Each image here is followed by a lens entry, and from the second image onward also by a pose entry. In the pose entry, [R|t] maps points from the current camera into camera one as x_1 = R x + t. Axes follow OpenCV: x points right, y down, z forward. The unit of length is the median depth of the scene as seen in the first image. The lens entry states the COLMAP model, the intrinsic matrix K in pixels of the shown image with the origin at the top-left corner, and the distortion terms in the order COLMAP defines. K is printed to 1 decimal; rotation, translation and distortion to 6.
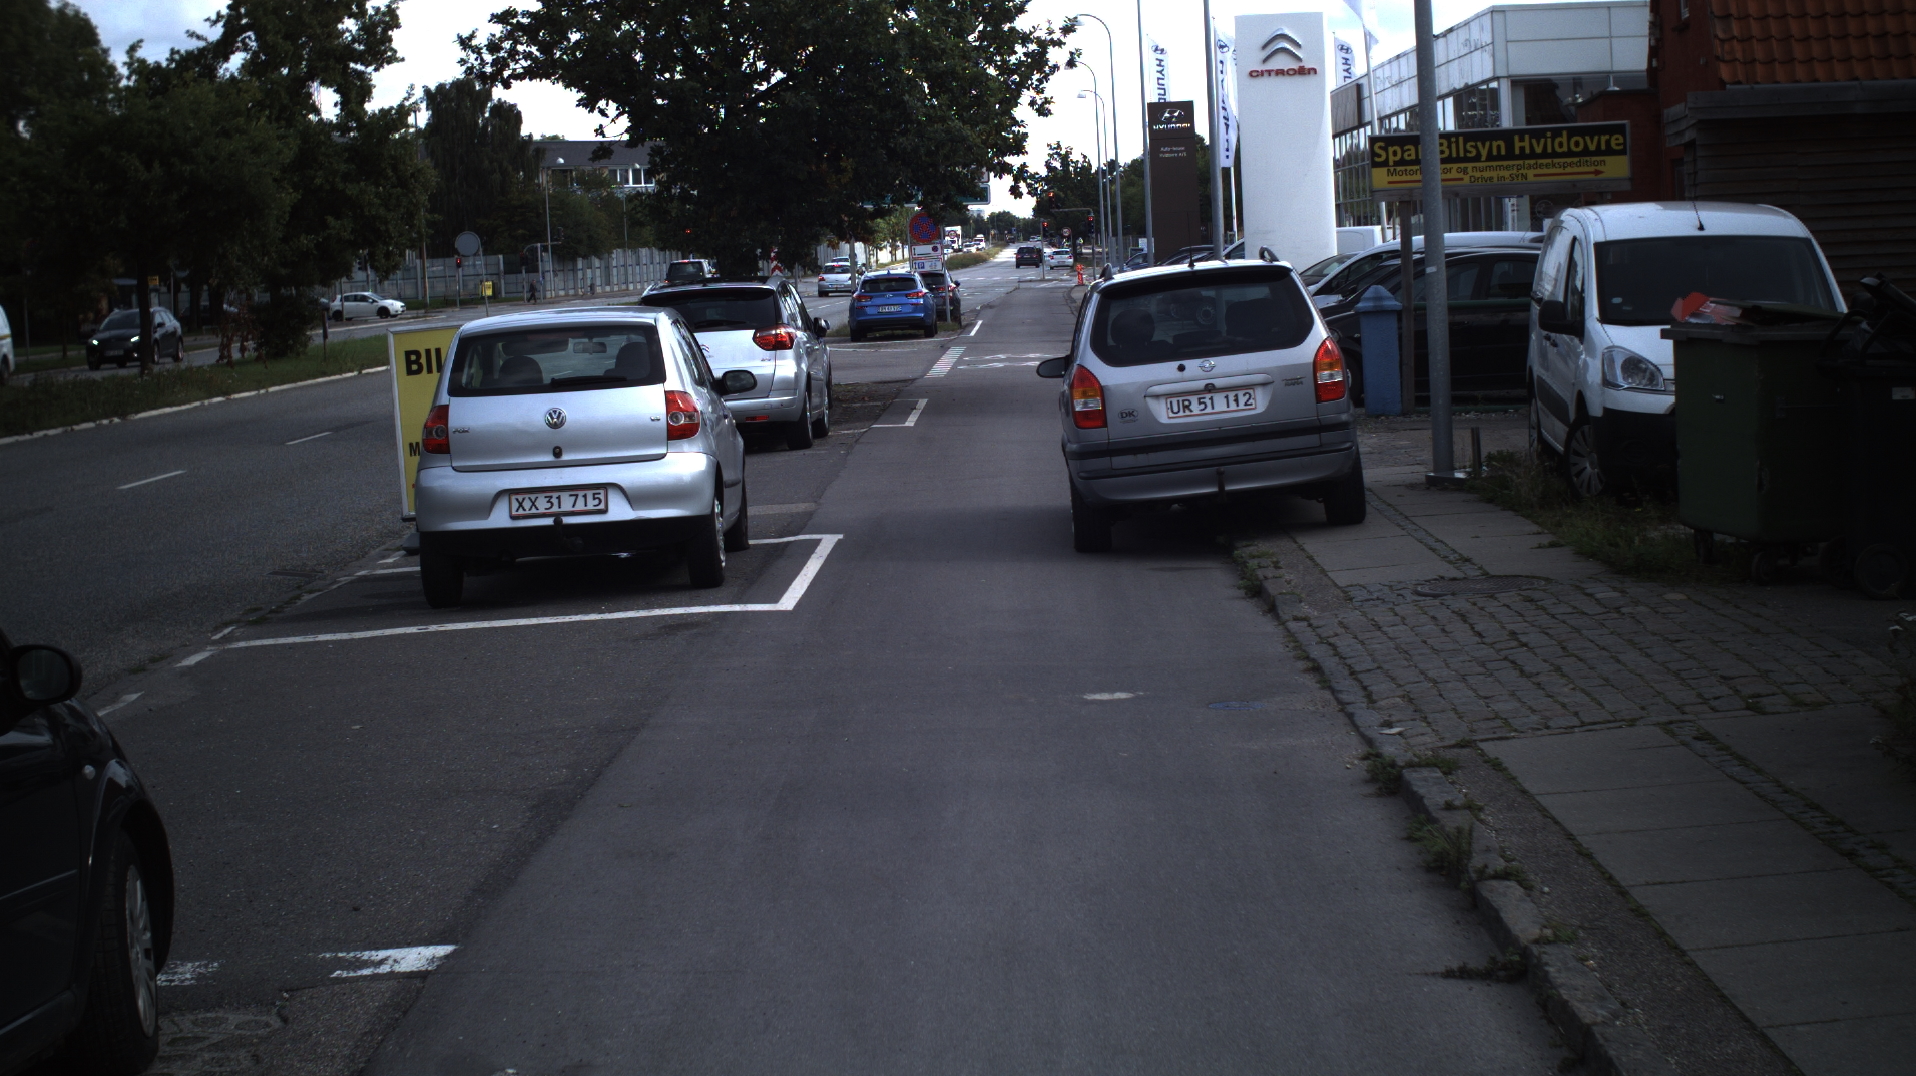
lens RADIAL K [[3804.5, 0, 958.0], [0, 3804.5, 538.0], [0, 0, 1]] dist [-0.315415, -0.036464]
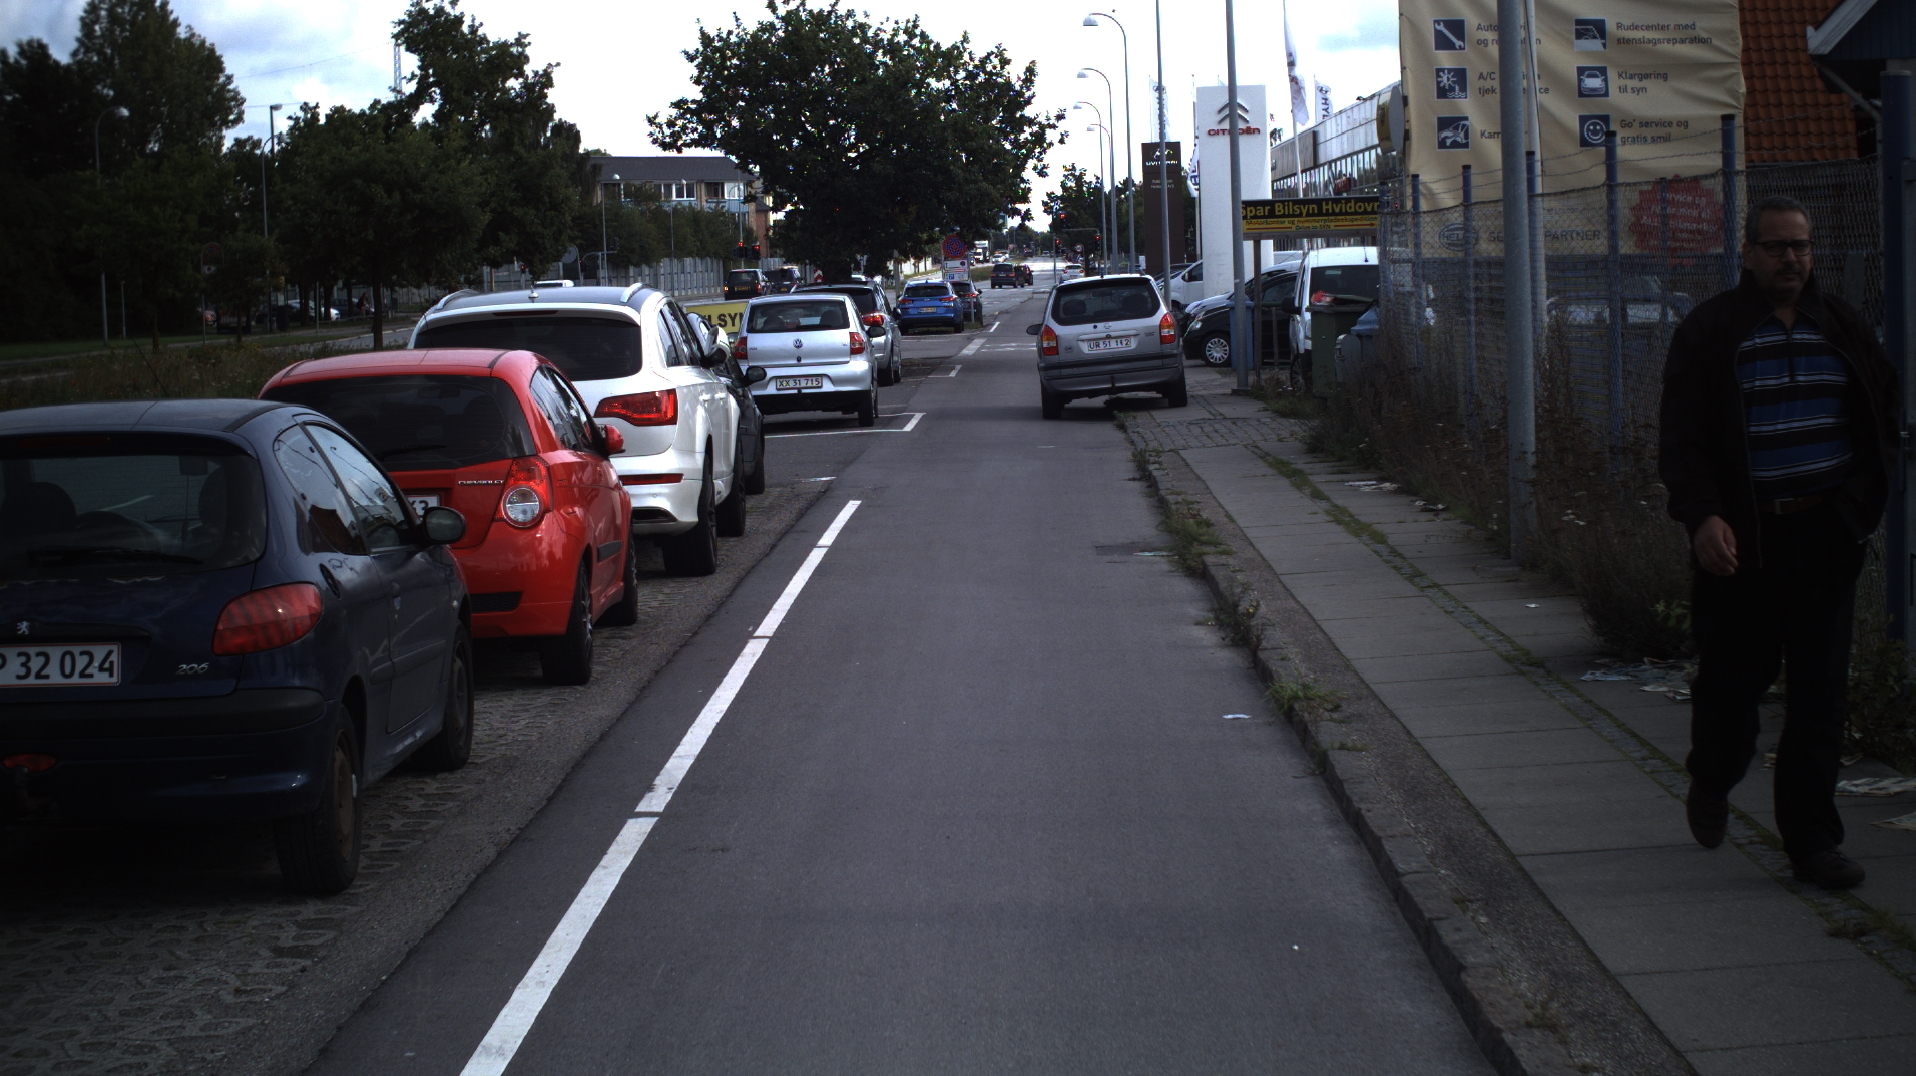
lens RADIAL K [[3804.5, 0, 958.0], [0, 3804.5, 538.0], [0, 0, 1]] dist [-0.315415, -0.036464]
pose [[0.999891, 0.014210, -0.003934, -0.002571], [-0.014223, 0.999893, -0.003315, 0.035616], [0.003886, 0.003371, 0.999987, -0.485634]]
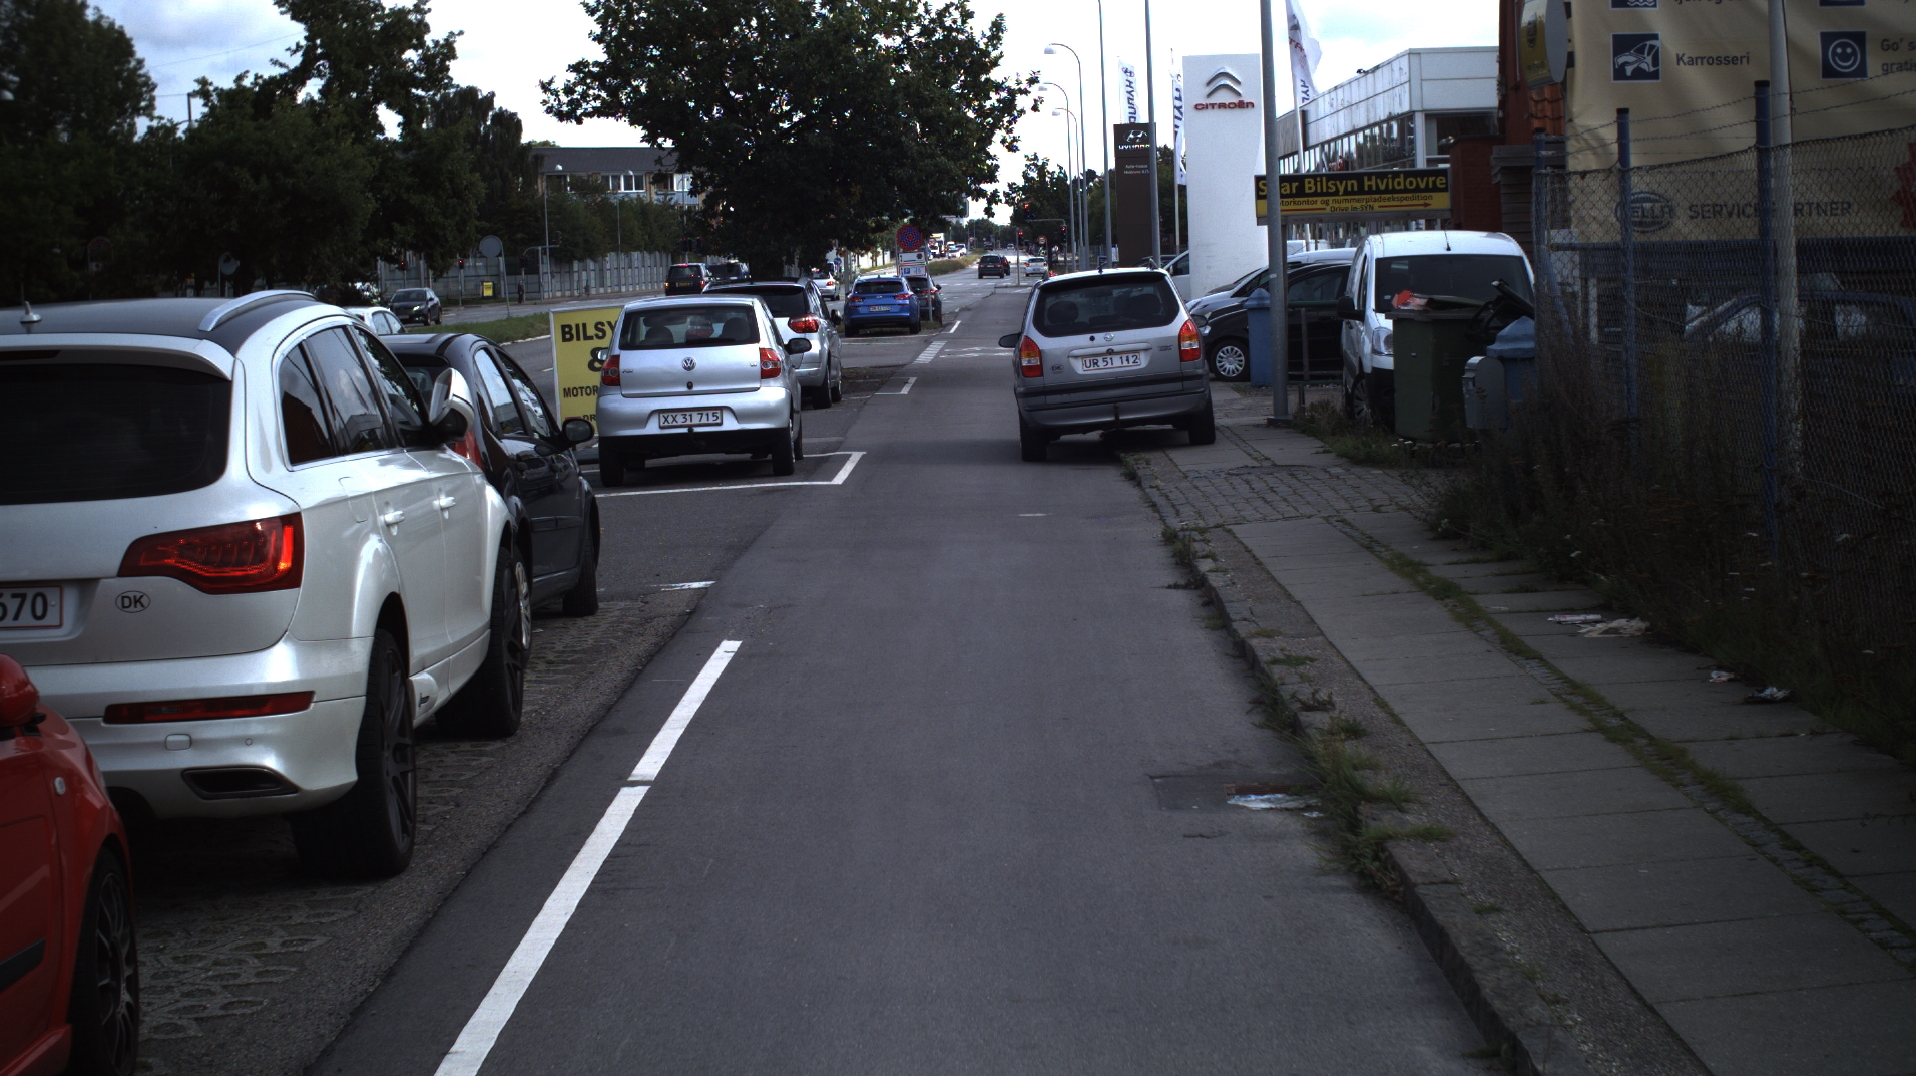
lens RADIAL K [[3804.5, 0, 958.0], [0, 3804.5, 538.0], [0, 0, 1]] dist [-0.315415, -0.036464]
pose [[0.999929, 0.010018, 0.006448, -0.001905], [-0.010007, 0.999948, -0.001737, 0.017840], [-0.006465, 0.001672, 0.999978, -0.243254]]
